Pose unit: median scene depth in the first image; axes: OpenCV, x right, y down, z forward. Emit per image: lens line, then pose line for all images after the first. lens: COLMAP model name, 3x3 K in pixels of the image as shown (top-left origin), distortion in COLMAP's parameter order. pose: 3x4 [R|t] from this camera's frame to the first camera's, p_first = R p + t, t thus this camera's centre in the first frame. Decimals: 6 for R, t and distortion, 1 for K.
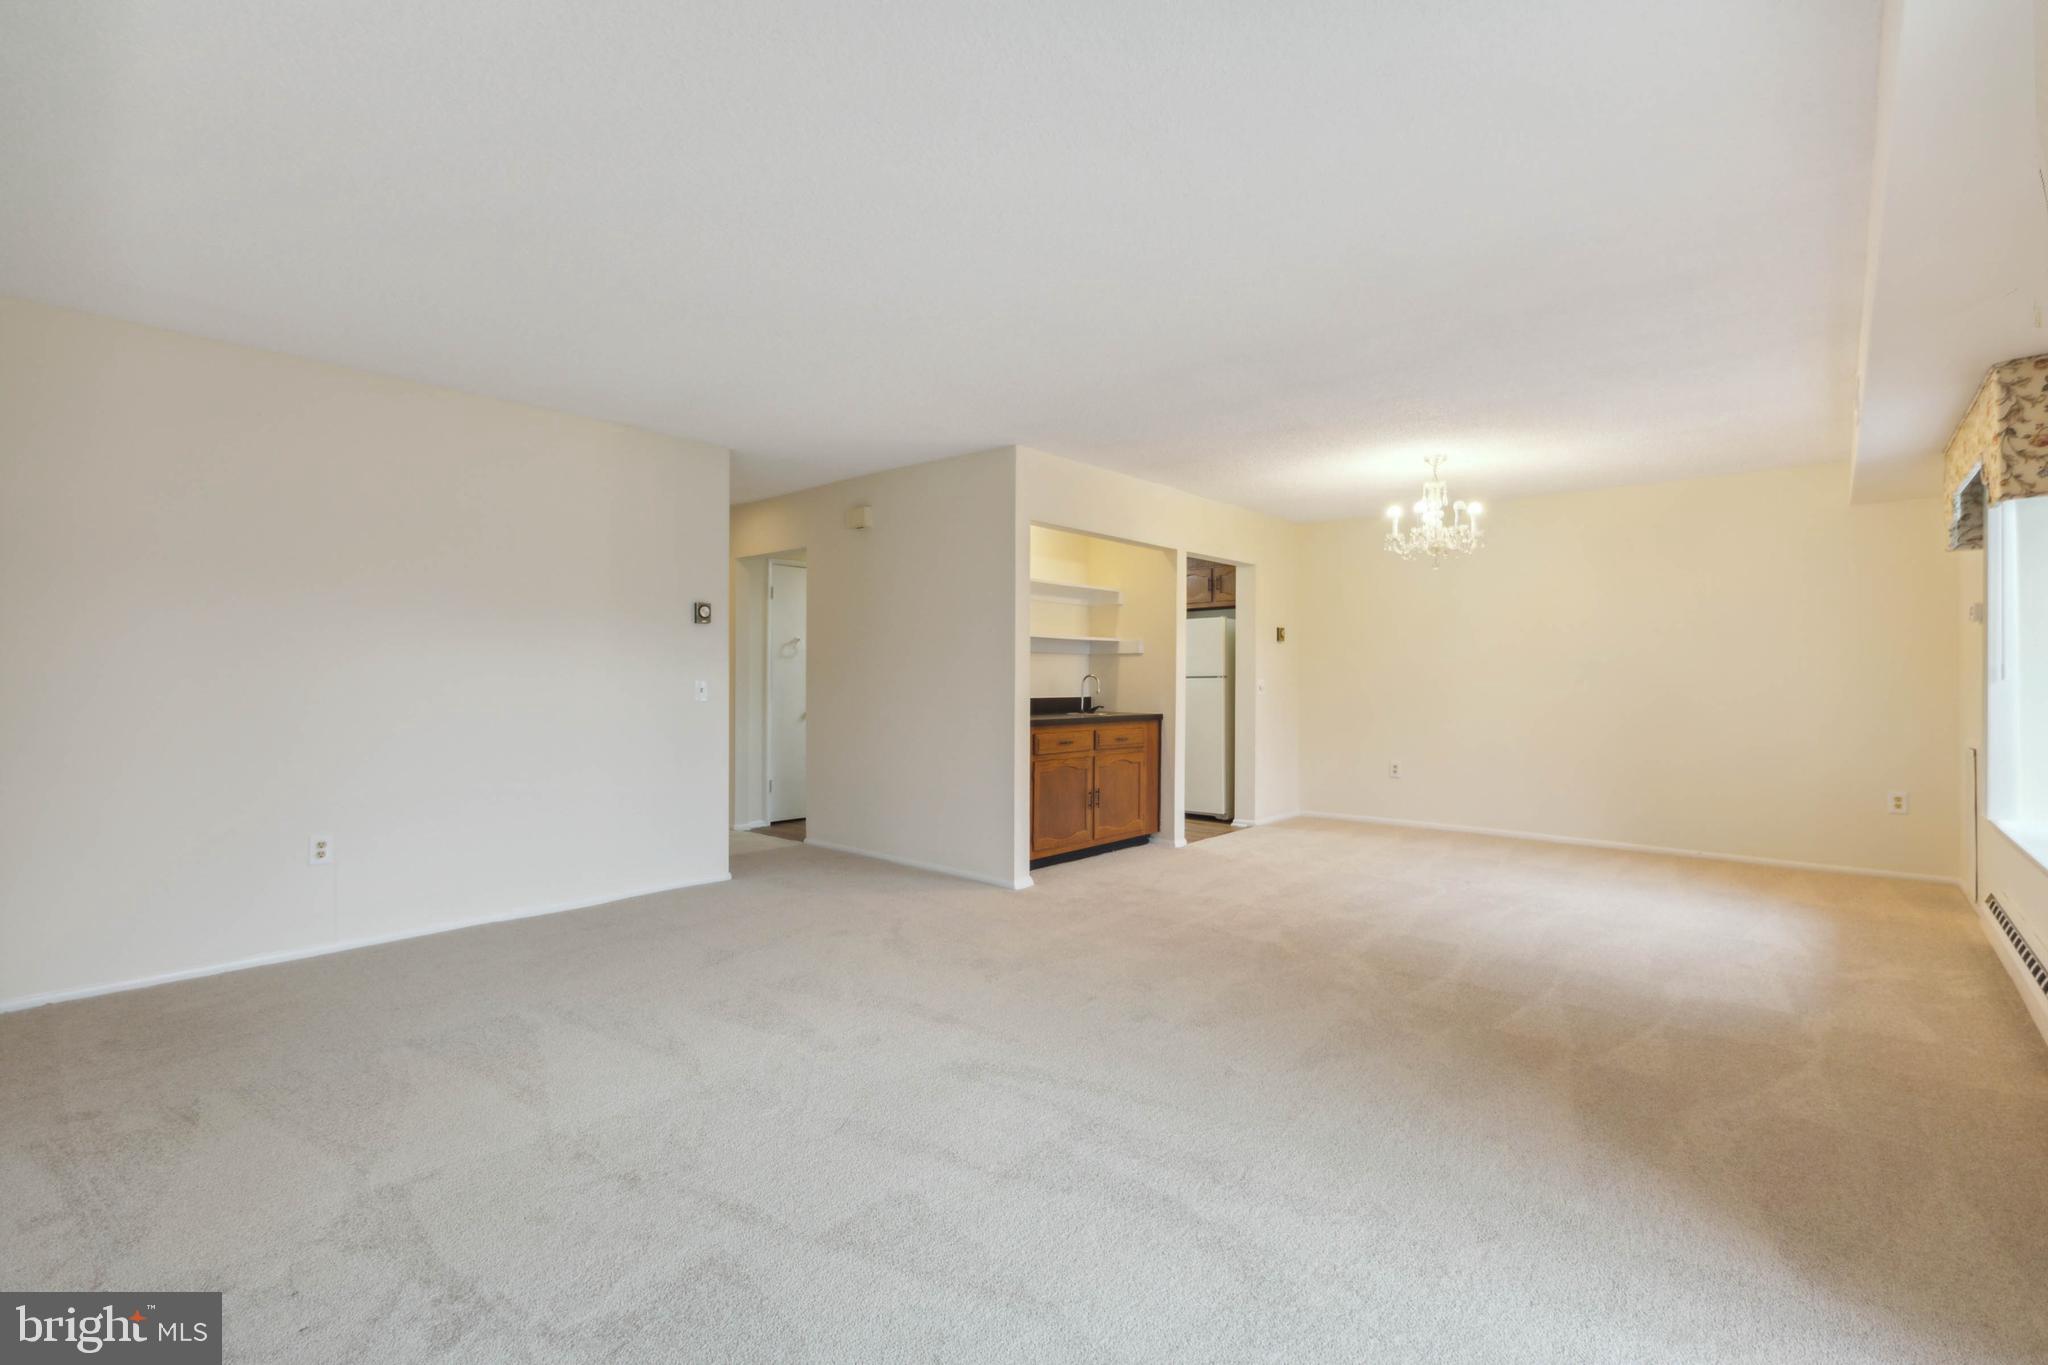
lens RADIAL K [[937.6, 0, 1024.2], [0, 937.6, 678.6], [0, 0, 1]] dist [-0.000359, -0.000506]
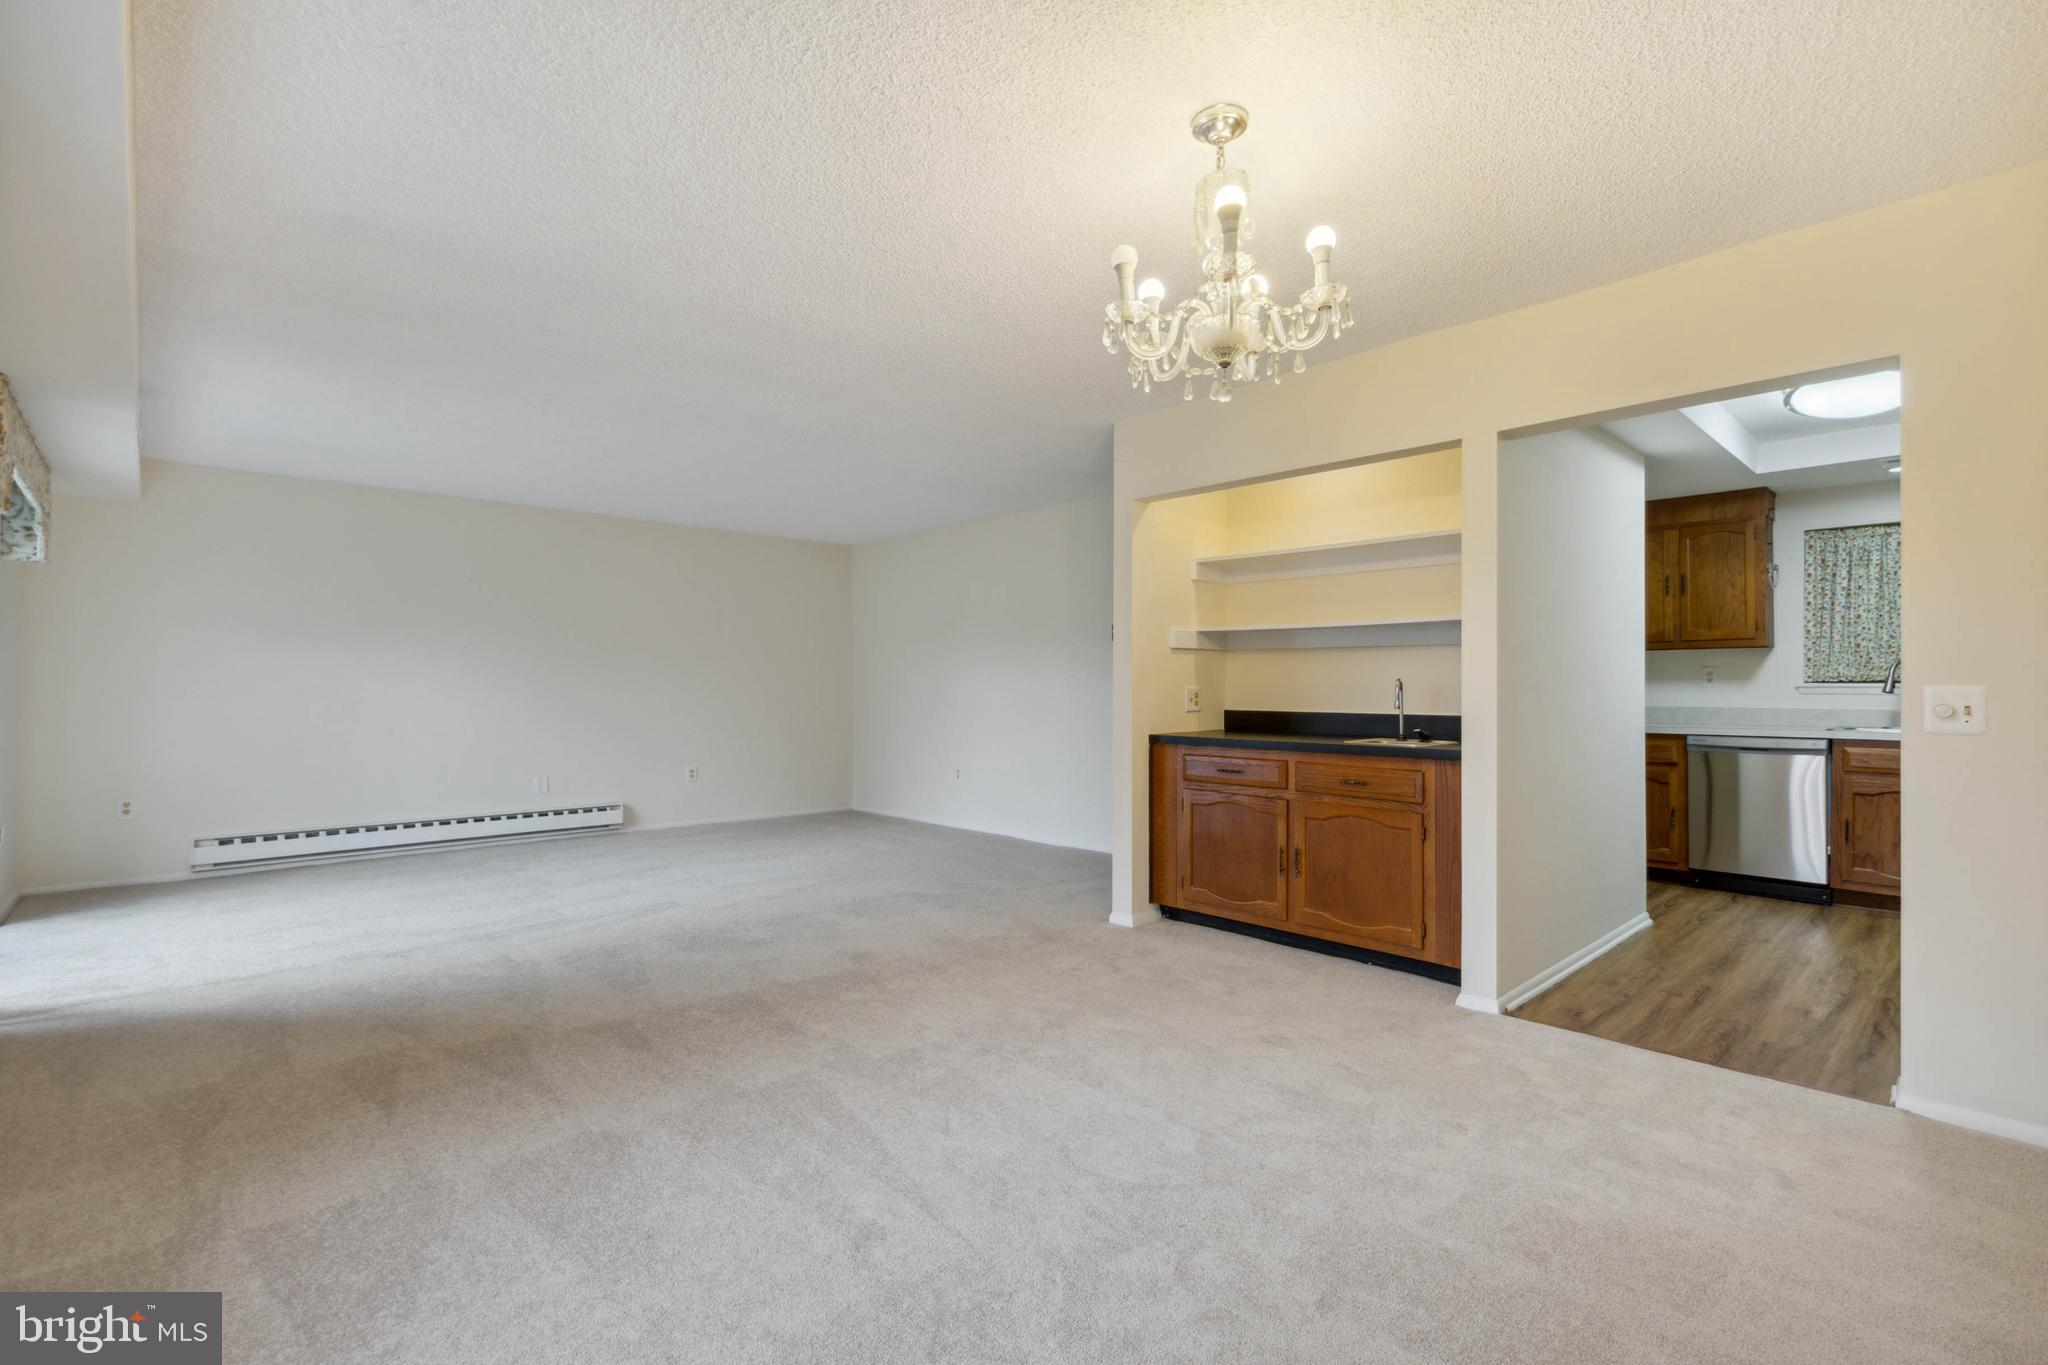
lens RADIAL K [[937.6, 0, 1024.2], [0, 937.6, 681.3], [0, 0, 1]] dist [-0.000359, -0.000506]
pose [[-0.101552, -0.003875, -0.994823, 0.769273], [-0.001281, 0.999992, -0.003765, 0.000634], [0.994829, 0.000892, -0.101556, 0.877740]]
